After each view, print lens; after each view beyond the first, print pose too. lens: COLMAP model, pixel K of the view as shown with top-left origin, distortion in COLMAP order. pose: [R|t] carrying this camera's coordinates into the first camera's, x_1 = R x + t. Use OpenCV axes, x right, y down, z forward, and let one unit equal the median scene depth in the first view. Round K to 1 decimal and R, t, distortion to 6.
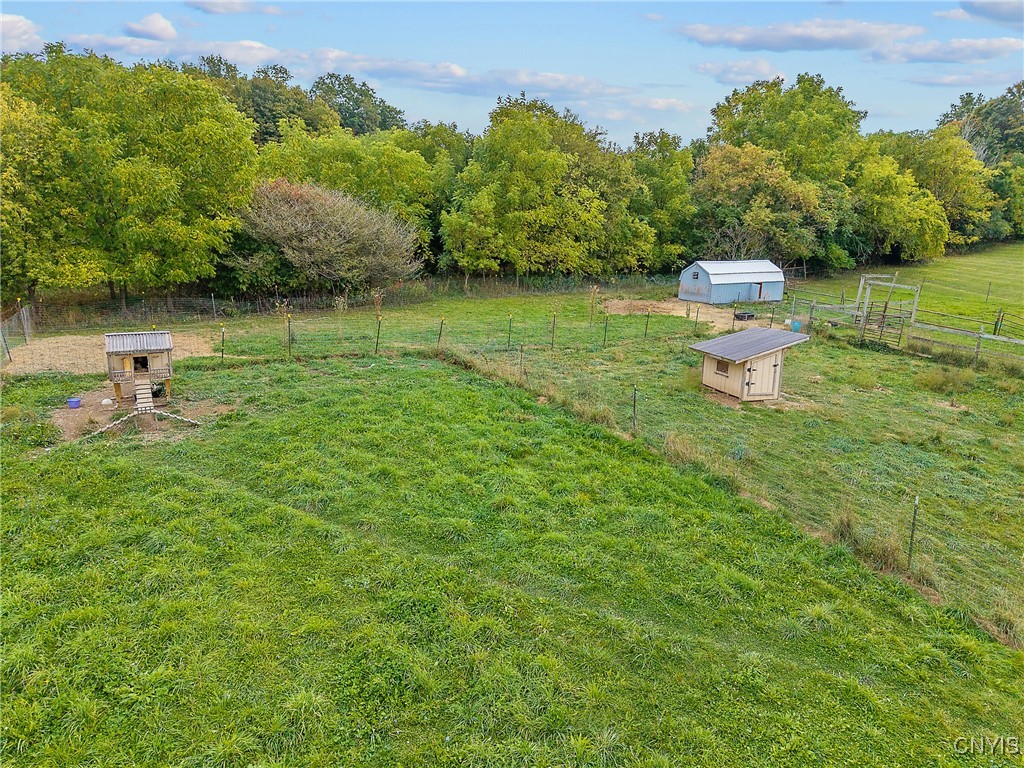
lens RADIAL K [[695.1, 0, 512.0], [0, 695.1, 384.0], [0, 0, 1]] dist [0.006036, 0.001652]
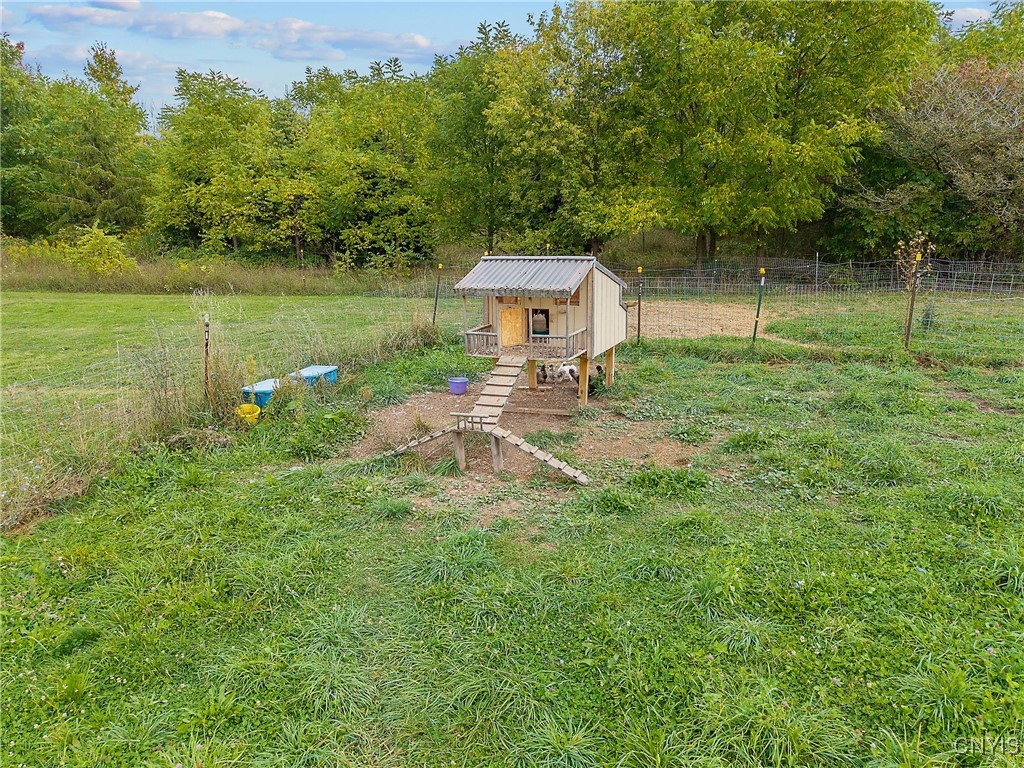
lens RADIAL K [[695.1, 0, 512.0], [0, 695.1, 384.0], [0, 0, 1]] dist [0.006036, 0.001652]
pose [[0.627182, 0.139997, -0.766187, -0.102602], [-0.143681, 0.987627, 0.062845, -0.009160], [0.765505, 0.070671, 0.639537, 0.403315]]
